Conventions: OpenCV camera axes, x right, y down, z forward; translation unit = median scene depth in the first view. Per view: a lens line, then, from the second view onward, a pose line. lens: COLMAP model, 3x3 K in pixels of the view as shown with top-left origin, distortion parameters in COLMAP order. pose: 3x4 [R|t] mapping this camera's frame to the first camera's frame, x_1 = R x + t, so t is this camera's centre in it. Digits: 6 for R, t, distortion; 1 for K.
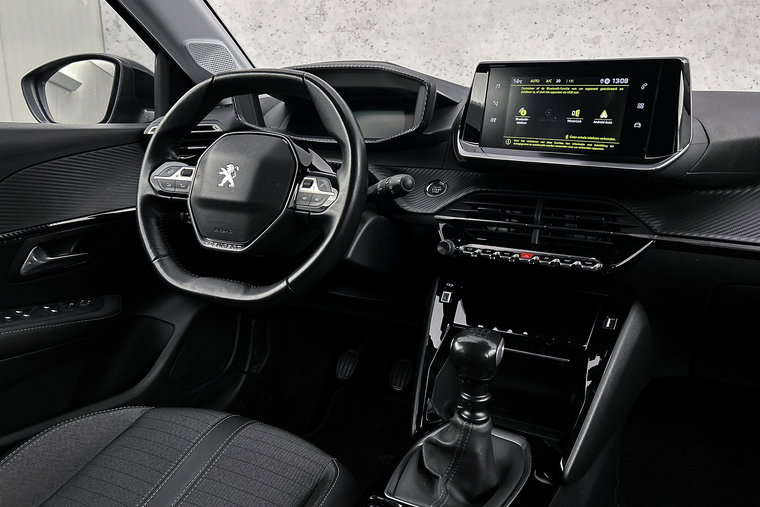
lens RADIAL K [[580.4, 0, 377.7], [0, 580.4, 254.0], [0, 0, 1]] dist [0.054776, -0.064096]
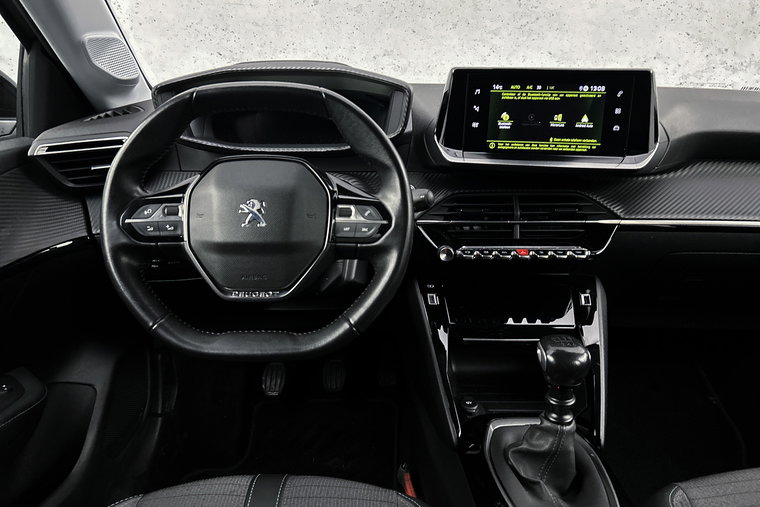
lens RADIAL K [[580.4, 0, 375.7], [0, 580.4, 250.4], [0, 0, 1]] dist [0.054776, -0.064096]
pose [[0.903840, -0.143104, 0.403230, -0.433219], [0.119021, 0.989305, 0.084314, -0.127159], [-0.410984, -0.028214, 0.911206, 0.142311]]
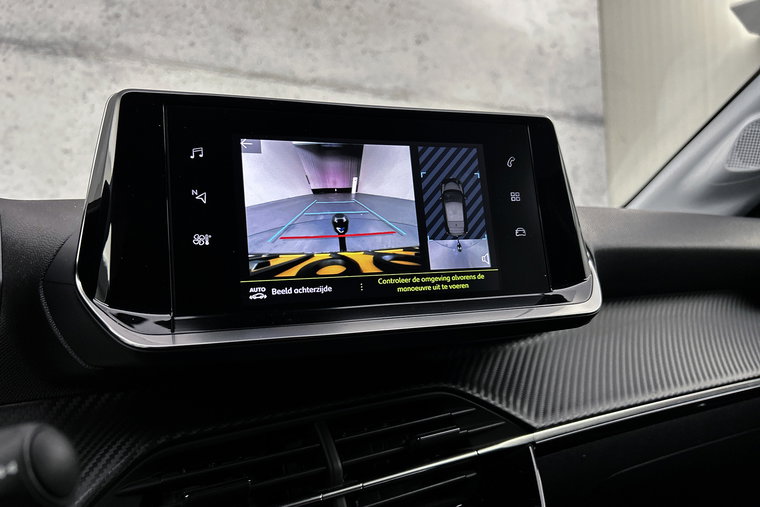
lens RADIAL K [[580.4, 0, 368.4], [0, 580.4, 266.0], [0, 0, 1]] dist [0.054776, -0.064096]
pose [[0.541894, -0.044693, 0.839257, -0.052916], [0.264734, 0.956828, -0.119981, -0.154355], [-0.797663, 0.287197, 0.530332, 0.783504]]
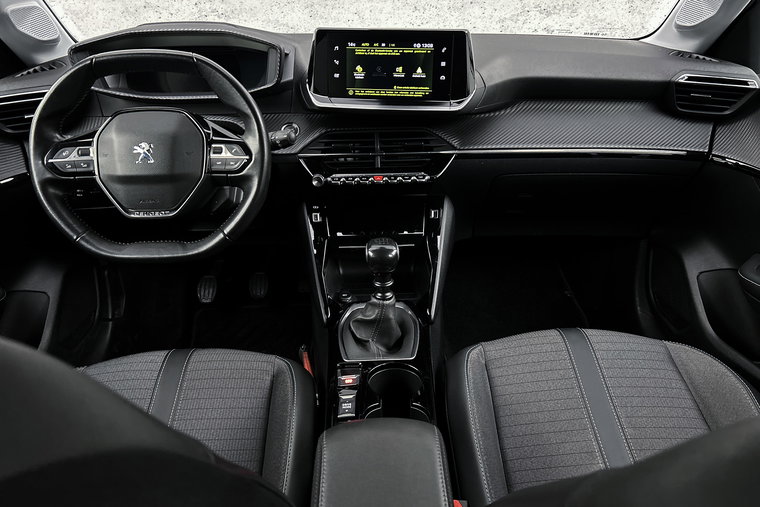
lens RADIAL K [[580.4, 0, 386.2], [0, 580.4, 255.1], [0, 0, 1]] dist [0.054776, -0.064096]
pose [[0.880336, -0.221792, 0.419305, -0.353796], [0.140542, 0.966222, 0.216016, -0.118302], [-0.453052, -0.131237, 0.881771, -0.246925]]
